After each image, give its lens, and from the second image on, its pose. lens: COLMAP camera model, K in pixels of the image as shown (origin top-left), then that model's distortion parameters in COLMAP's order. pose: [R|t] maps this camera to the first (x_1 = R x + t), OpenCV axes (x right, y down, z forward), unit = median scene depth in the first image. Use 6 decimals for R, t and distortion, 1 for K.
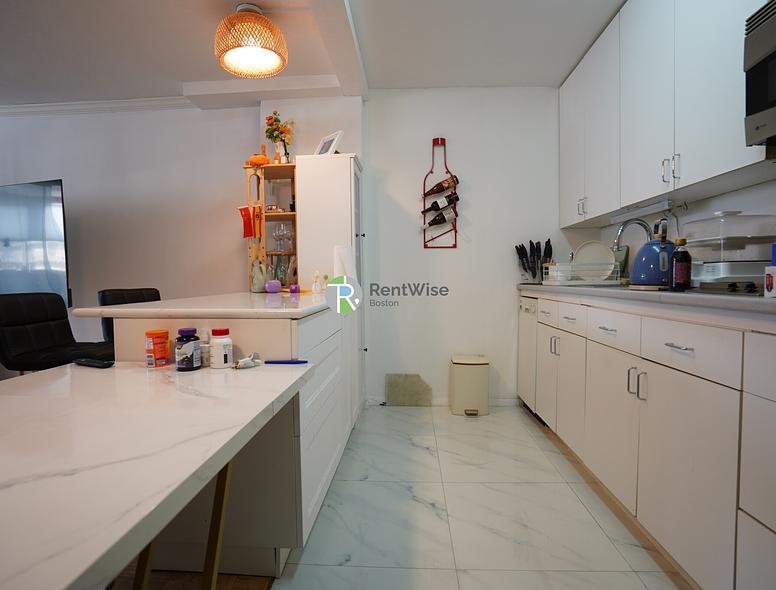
lens RADIAL K [[411.0, 0, 386.7], [0, 411.0, 294.4], [0, 0, 1]] dist [-0.061924, 0.028469]
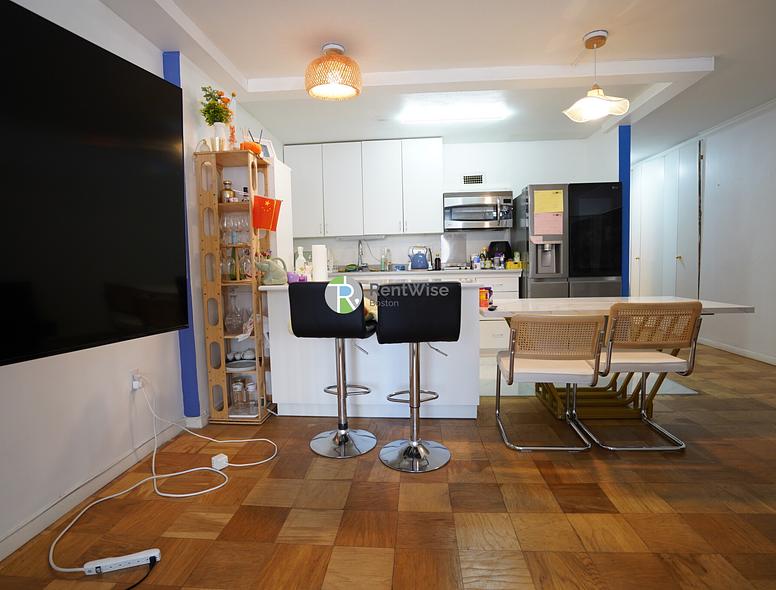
lens RADIAL K [[411.0, 0, 386.7], [0, 411.0, 294.4], [0, 0, 1]] dist [-0.061924, 0.028469]
pose [[0.014354, -0.066328, 0.997695, -1.288643], [0.062571, 0.995901, 0.065309, -0.029294], [-0.997937, 0.061490, 0.018445, 0.689814]]
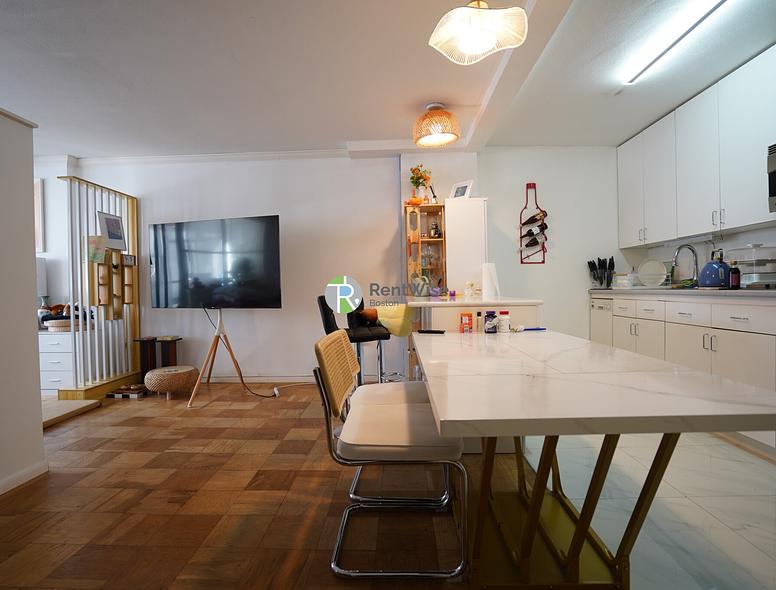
lens RADIAL K [[411.0, 0, 386.7], [0, 411.0, 294.4], [0, 0, 1]] dist [-0.061924, 0.028469]
pose [[0.999618, -0.008161, 0.026407, -0.454937], [0.008841, 0.999630, -0.025741, 0.023433], [-0.026187, 0.025965, 0.999320, -0.390669]]
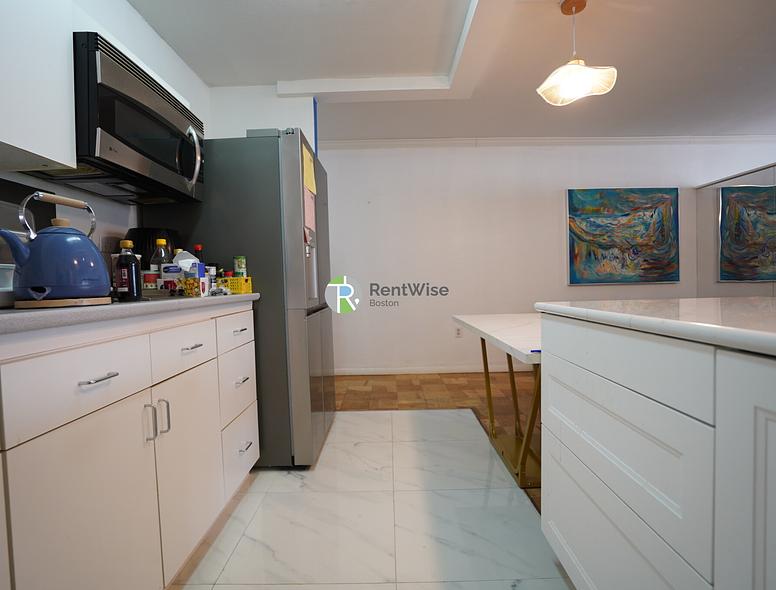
lens RADIAL K [[411.0, 0, 386.7], [0, 411.0, 294.4], [0, 0, 1]] dist [-0.061924, 0.028469]
pose [[-0.998022, 0.033079, -0.053460, 0.114096], [0.029310, 0.997130, 0.069804, -0.034131], [0.055616, 0.068099, -0.996127, 0.965537]]
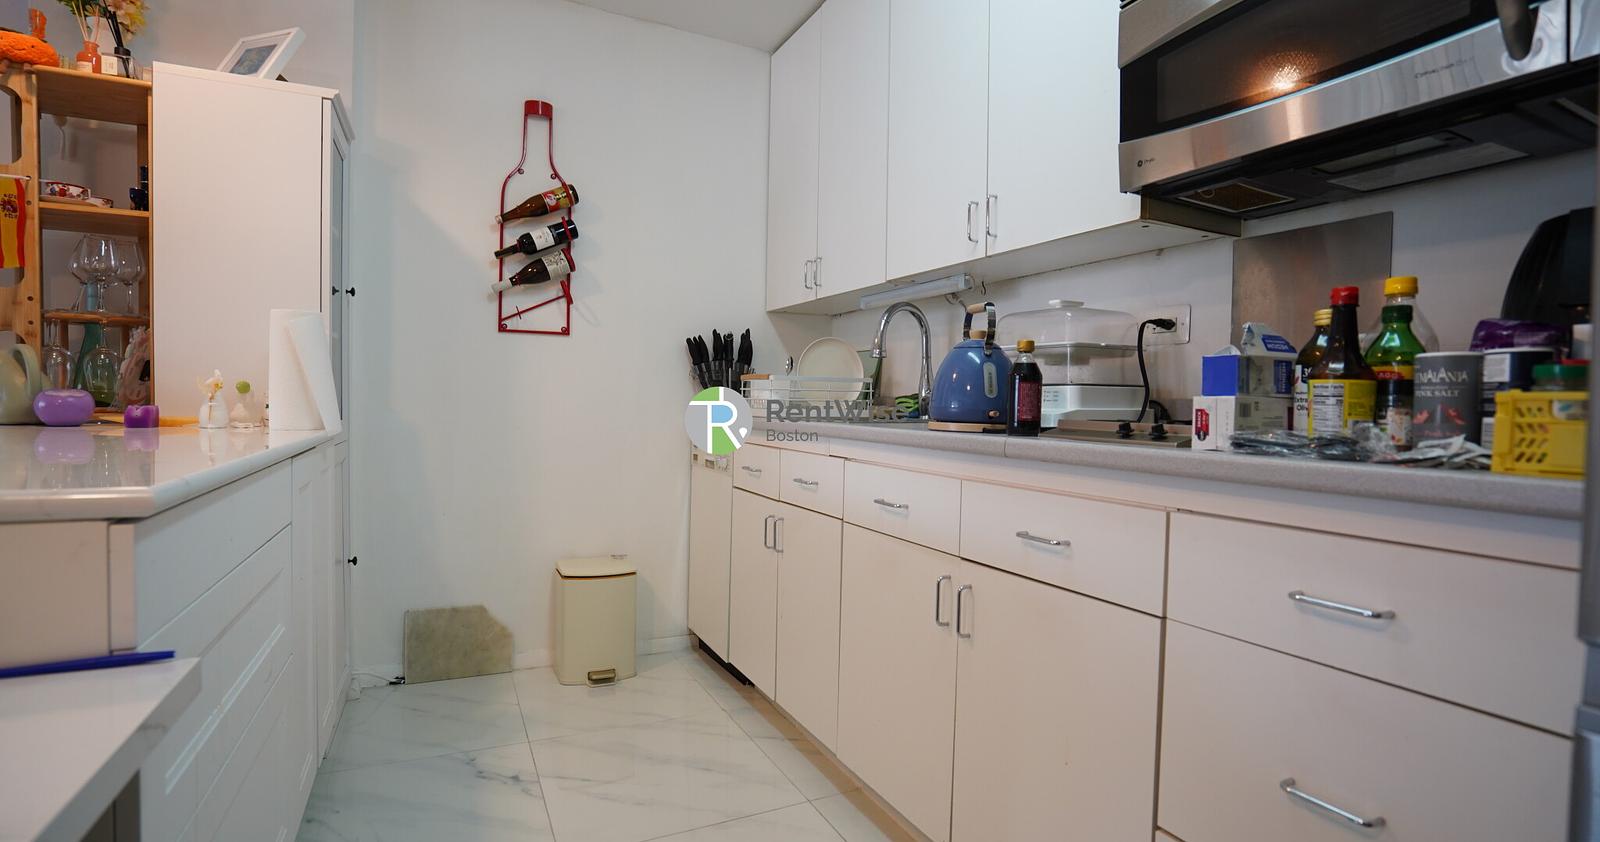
lens RADIAL K [[743.4, 0, 795.7], [0, 743.4, 421.3], [0, 0, 1]] dist [-0.059049, 0.023276]
pose [[0.873793, 0.013194, 0.486119, -0.021588], [-0.008948, 0.999899, -0.011054, -0.006178], [-0.486215, 0.005309, 0.873823, 0.131700]]
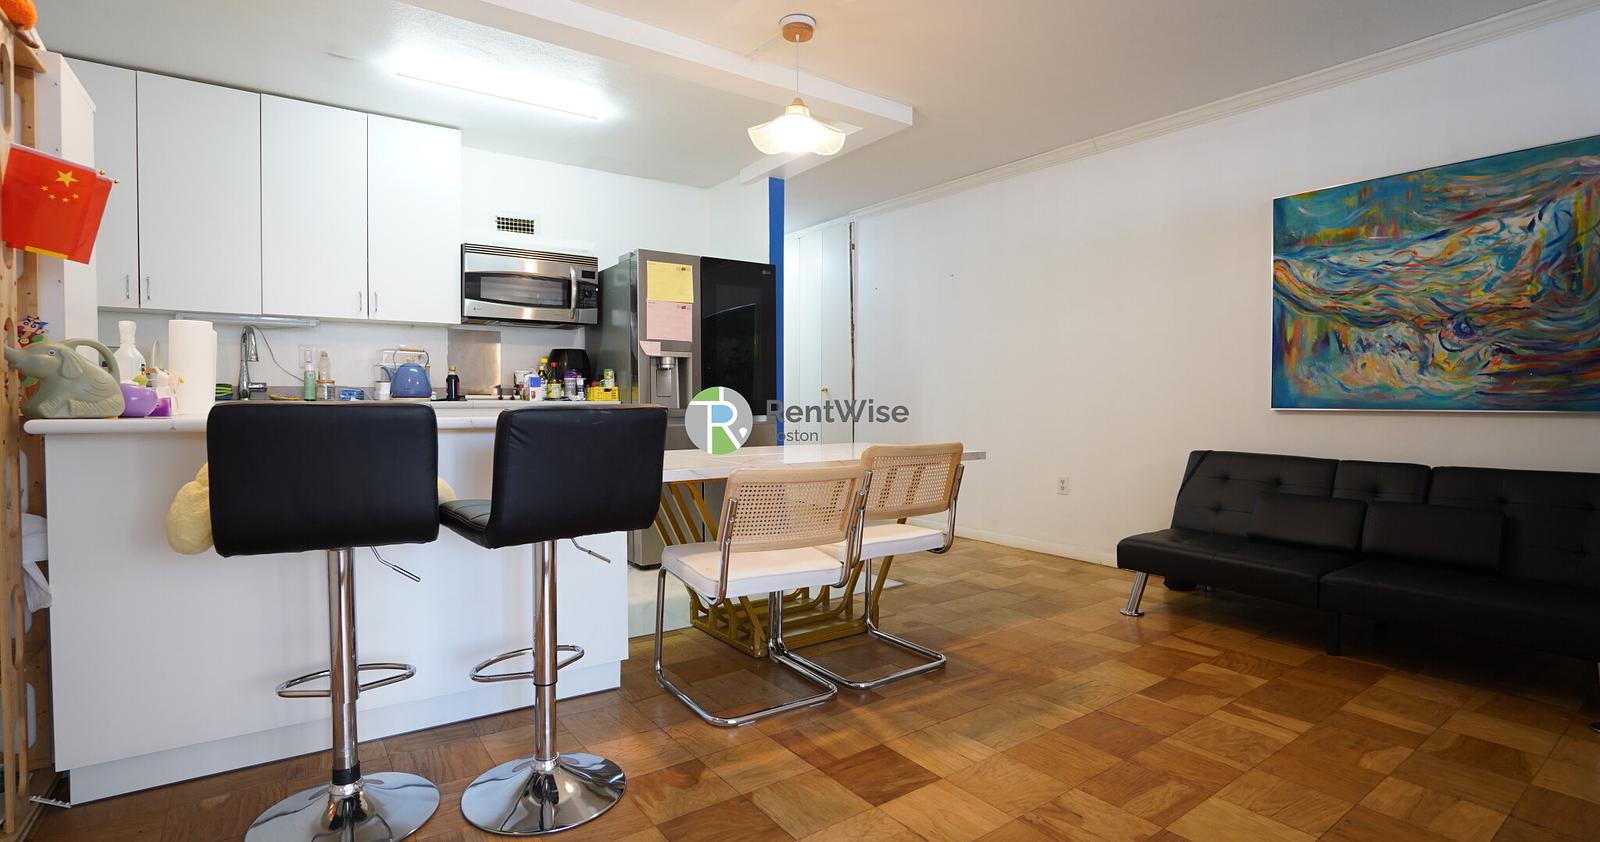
lens RADIAL K [[743.4, 0, 795.7], [0, 743.4, 421.3], [0, 0, 1]] dist [-0.059049, 0.023276]
pose [[-0.630078, -0.015387, 0.776380, -1.144132], [0.034441, 0.998266, 0.047735, -0.009967], [-0.775768, 0.056816, -0.628455, 0.888959]]
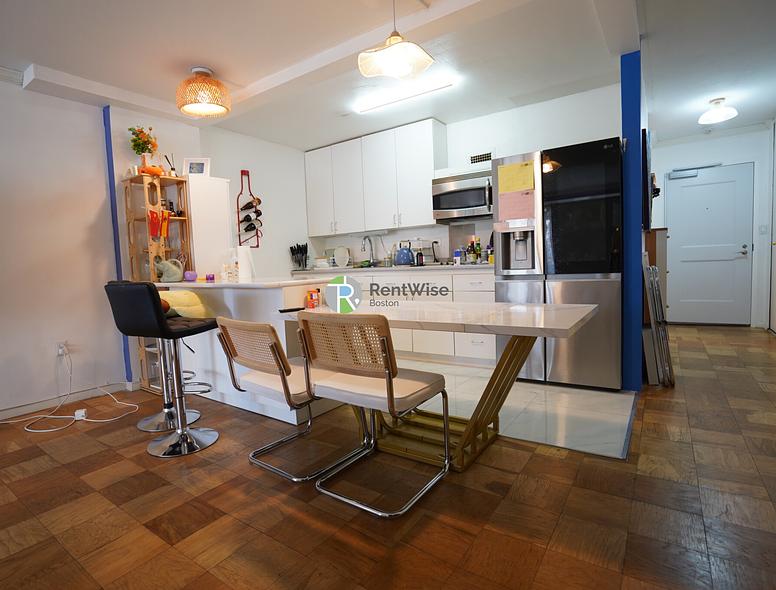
lens RADIAL K [[411.0, 0, 386.7], [0, 411.0, 294.4], [0, 0, 1]] dist [-0.061924, 0.028469]
pose [[0.521375, -0.077773, 0.849776, -0.983253], [0.070131, 0.996374, 0.048161, 0.017839], [-0.850441, 0.034486, 0.524940, -0.174711]]
